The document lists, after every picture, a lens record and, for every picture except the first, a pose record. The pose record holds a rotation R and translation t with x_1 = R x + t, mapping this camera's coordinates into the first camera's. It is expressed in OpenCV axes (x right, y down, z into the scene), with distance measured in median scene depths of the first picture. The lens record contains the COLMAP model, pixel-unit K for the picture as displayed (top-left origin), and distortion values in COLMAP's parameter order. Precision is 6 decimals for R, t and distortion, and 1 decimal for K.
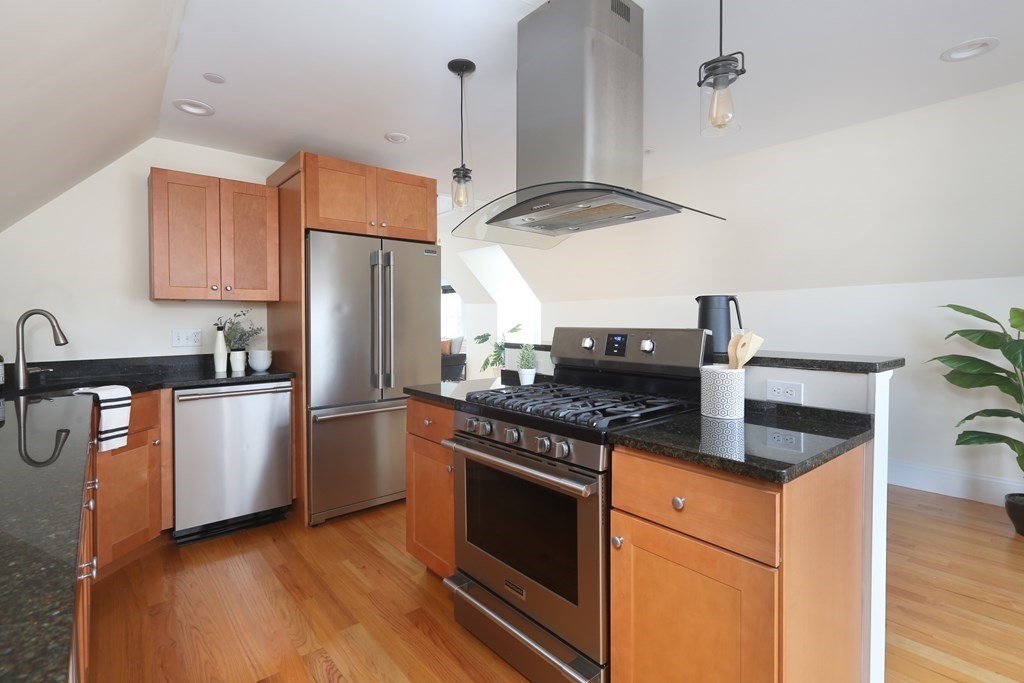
lens RADIAL K [[499.1, 0, 511.7], [0, 499.1, 323.3], [0, 0, 1]] dist [-0.001940, -0.000266]
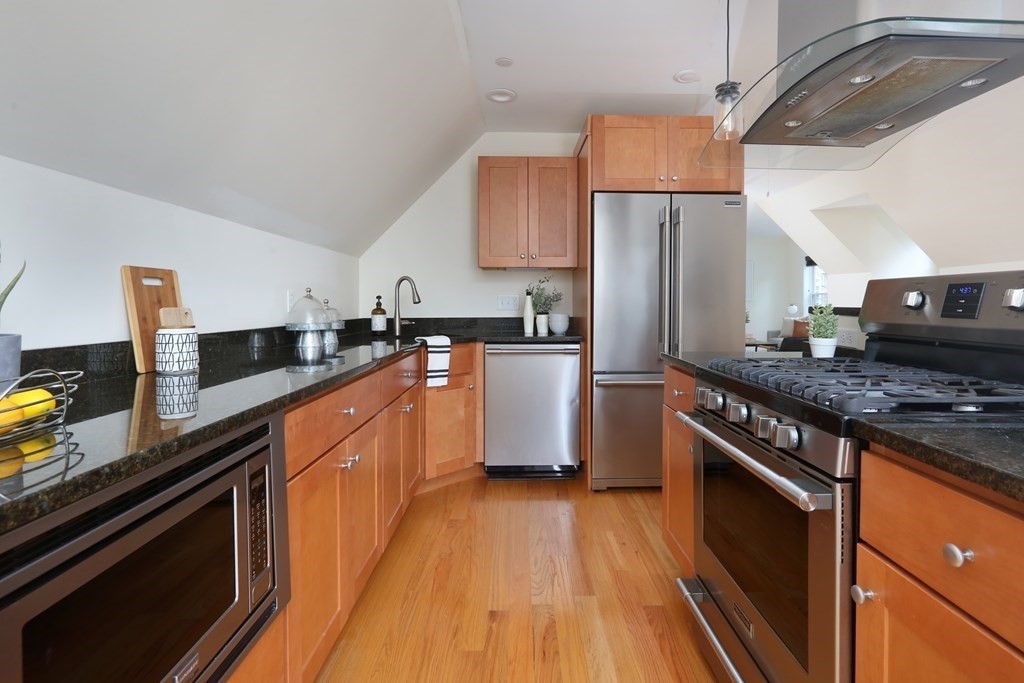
lens RADIAL K [[515.9, 0, 516.9], [0, 515.9, 309.9], [0, 0, 1]] dist [-0.000969, 0.000190]
pose [[0.771742, 0.015082, -0.635757, 0.147457], [-0.011273, 0.999886, 0.010036, 0.042687], [0.635835, -0.000578, 0.771824, 0.122542]]
